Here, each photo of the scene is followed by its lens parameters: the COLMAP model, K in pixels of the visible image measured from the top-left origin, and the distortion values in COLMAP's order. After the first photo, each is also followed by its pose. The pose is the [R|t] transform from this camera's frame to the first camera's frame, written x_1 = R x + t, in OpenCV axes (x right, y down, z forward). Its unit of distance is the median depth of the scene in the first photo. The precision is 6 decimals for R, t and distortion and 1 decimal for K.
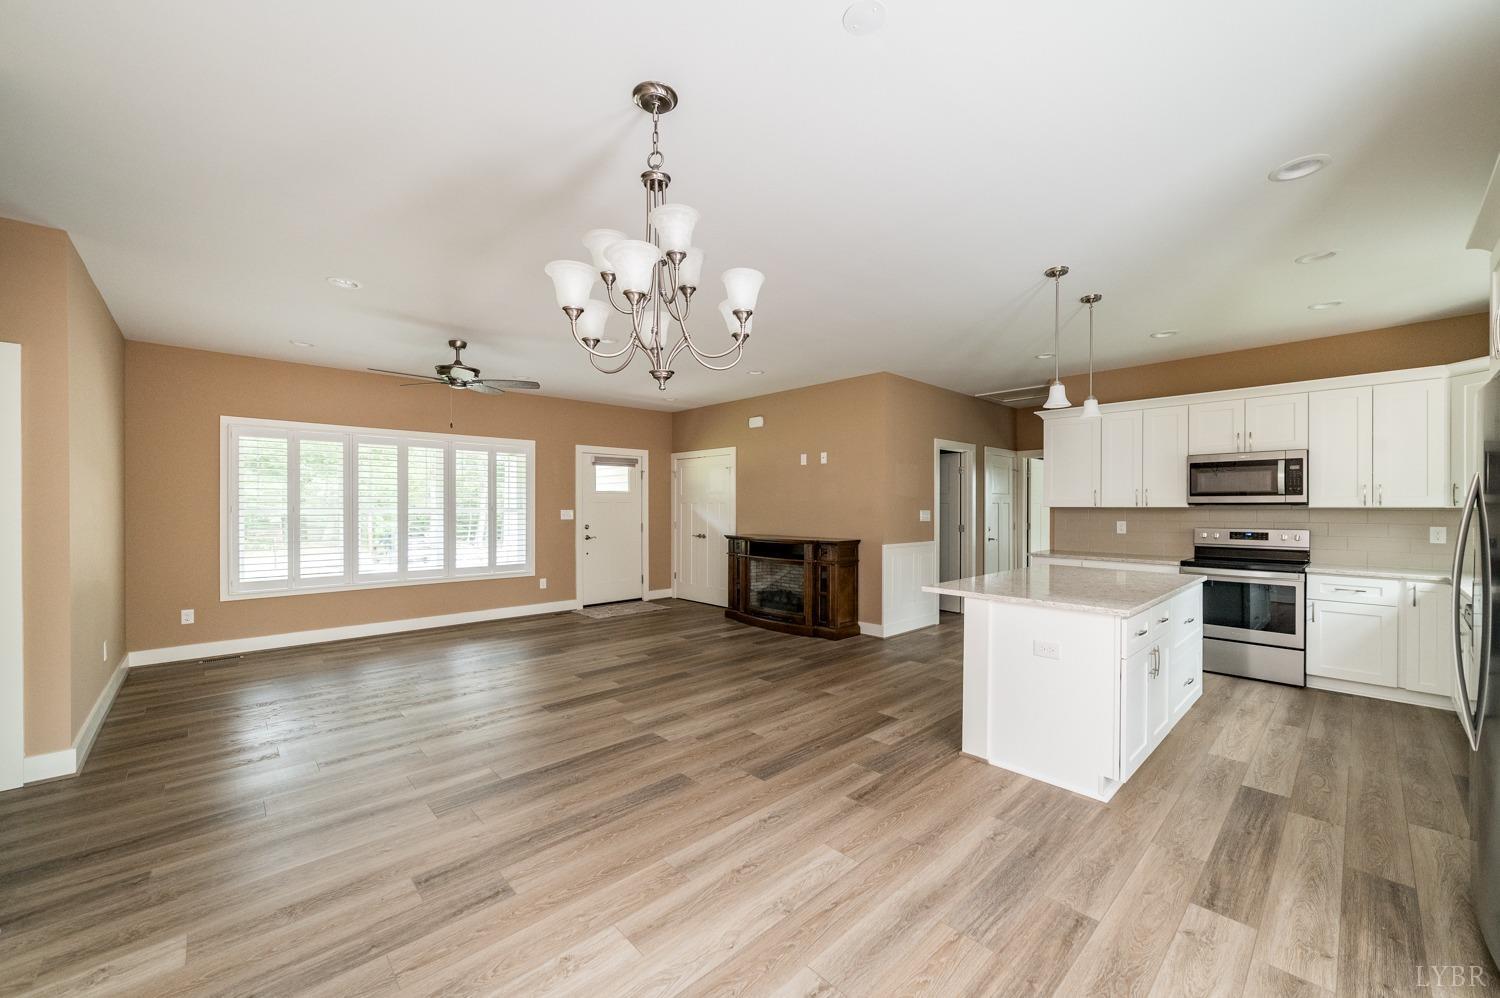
lens RADIAL K [[571.2, 0, 747.7], [0, 571.2, 508.5], [0, 0, 1]] dist [-0.006179, 0.001777]
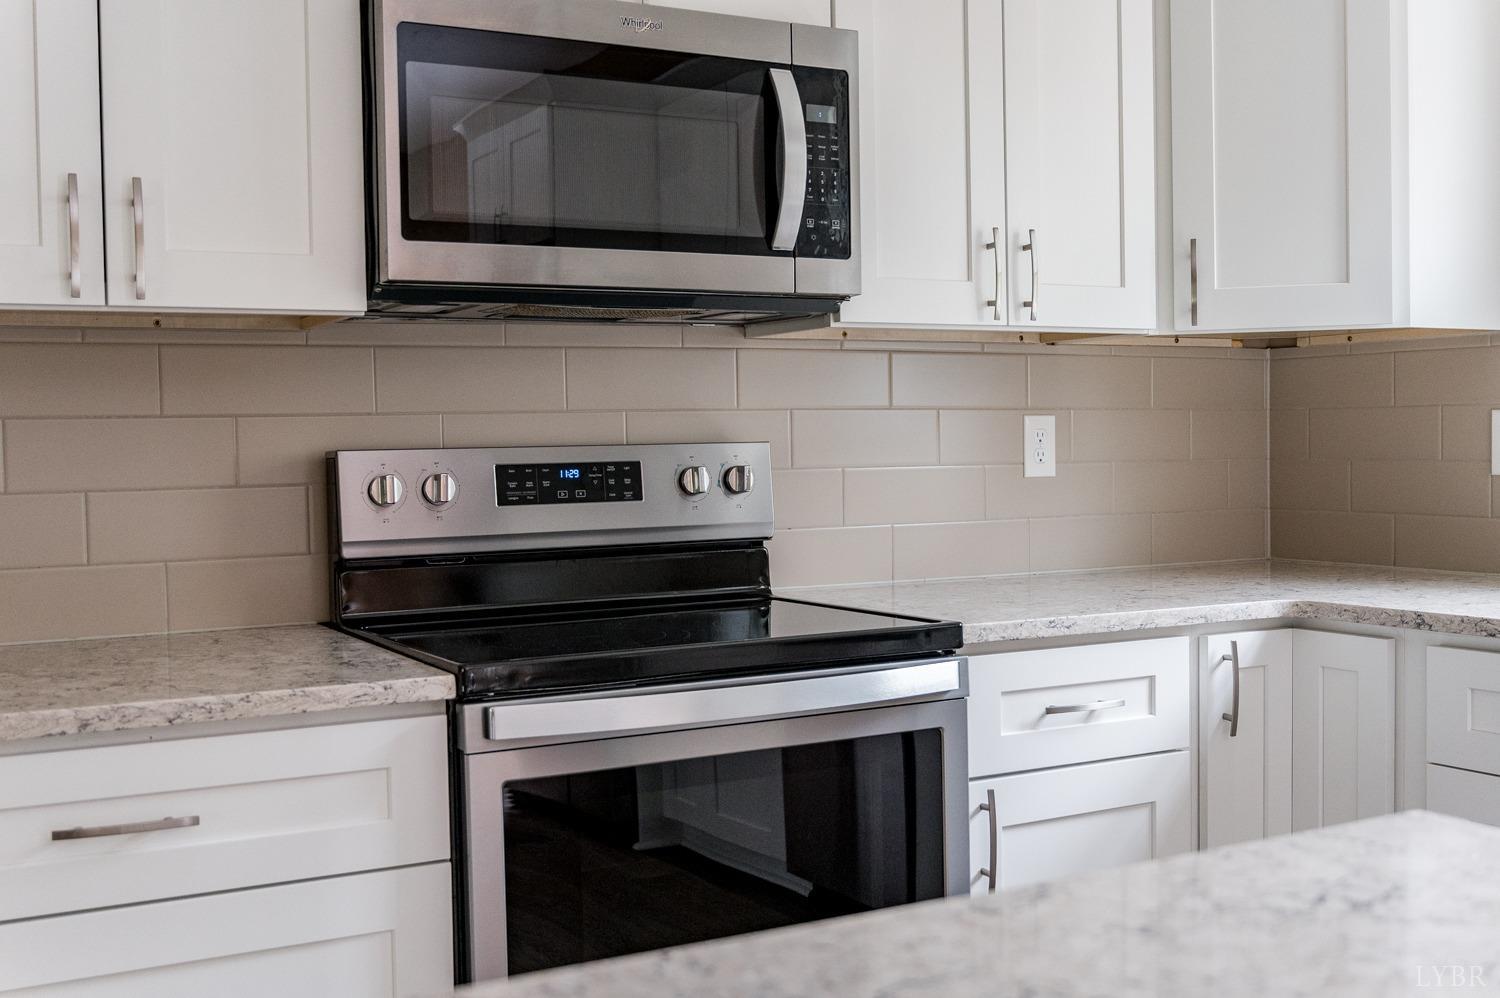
lens RADIAL K [[1606.1, 0, 741.3], [0, 1606.1, 498.9], [0, 0, 1]] dist [0.013491, 0.000000]
pose [[0.250048, -0.040481, 0.967387, 0.365159], [0.020498, 0.999123, 0.036511, 0.033608], [-0.968016, 0.010700, 0.250659, 0.778390]]
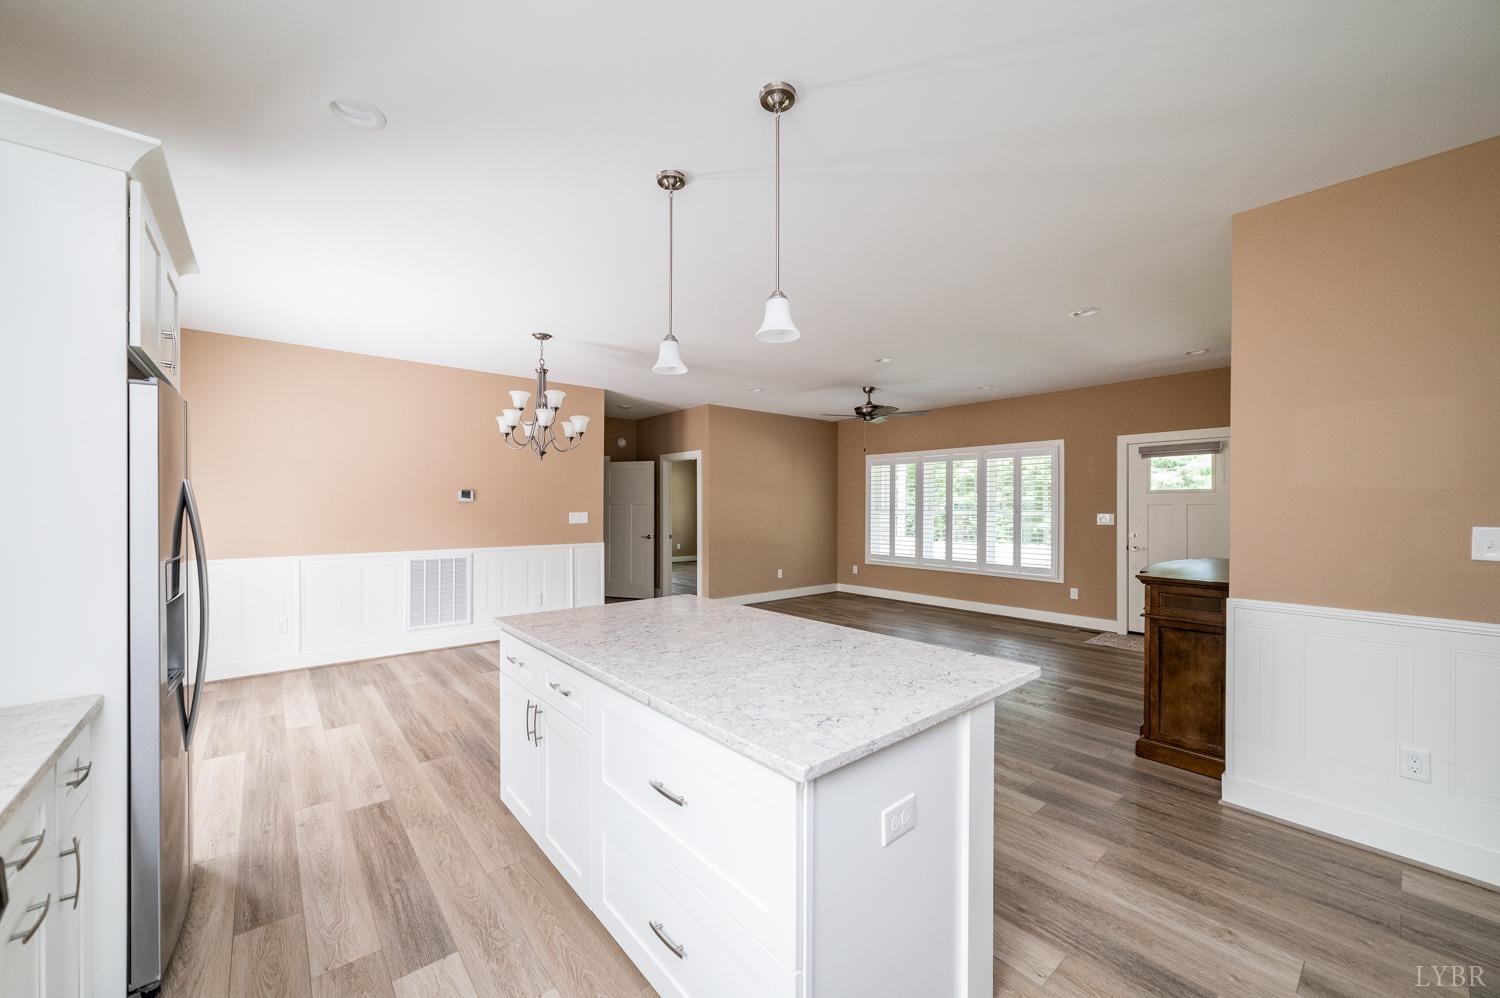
lens RADIAL K [[571.2, 0, 756.9], [0, 571.2, 508.3], [0, 0, 1]] dist [-0.006179, 0.001777]
pose [[-0.031906, 0.003633, -0.999484, 0.807136], [-0.006266, 0.999973, 0.003835, -0.008021], [0.999471, 0.006385, -0.031882, 0.731321]]
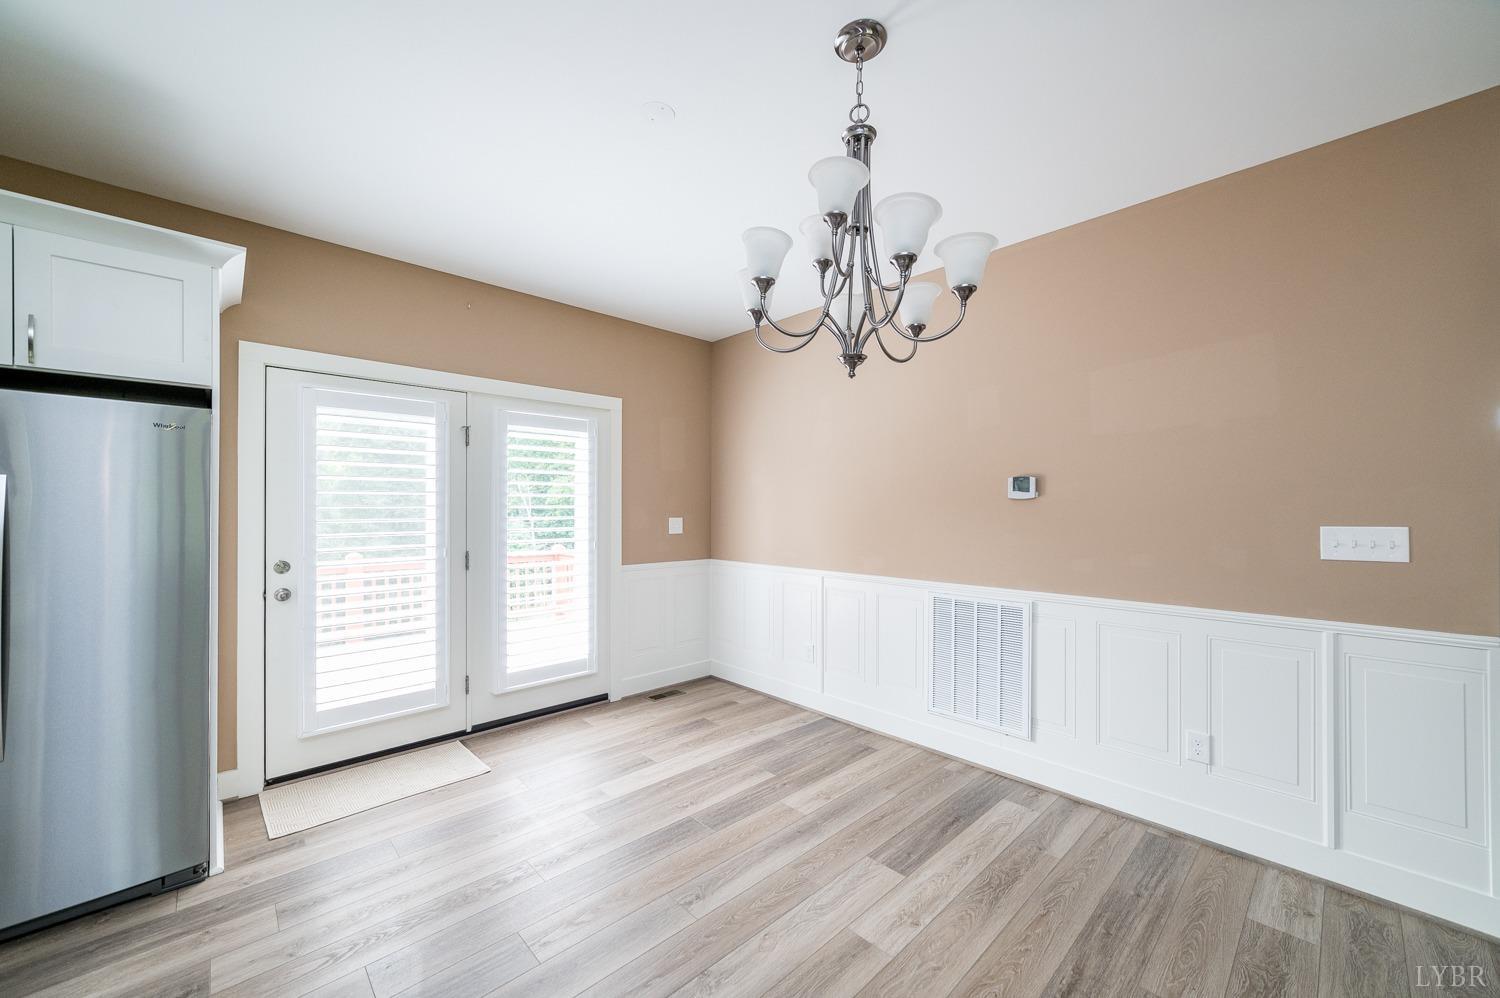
lens RADIAL K [[571.2, 0, 756.5], [0, 571.2, 502.6], [0, 0, 1]] dist [-0.006179, 0.001777]
pose [[-0.999894, -0.003180, -0.014214, 0.002251], [-0.003104, 0.999981, -0.005365, -0.005308], [0.014230, -0.005320, -0.999885, 0.696362]]
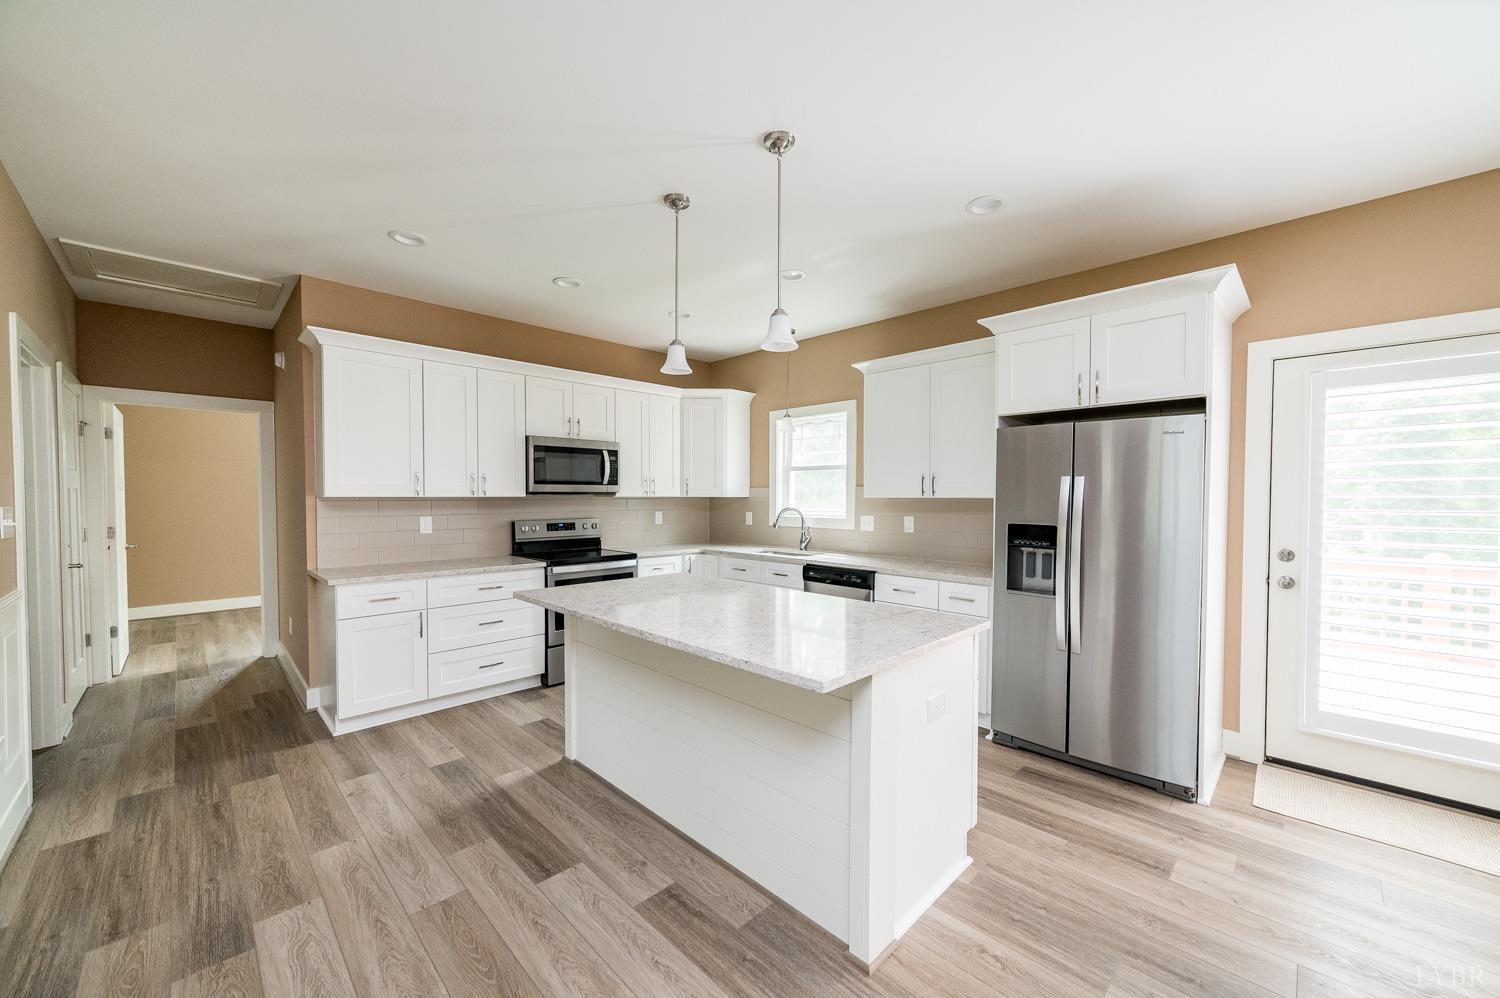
lens RADIAL K [[571.2, 0, 755.3], [0, 571.2, 507.5], [0, 0, 1]] dist [-0.006179, 0.001777]
pose [[-0.038974, -0.022318, 0.998991, -0.082773], [0.001414, 0.999748, 0.022390, -0.005027], [-0.999239, 0.002285, -0.038933, 0.681929]]
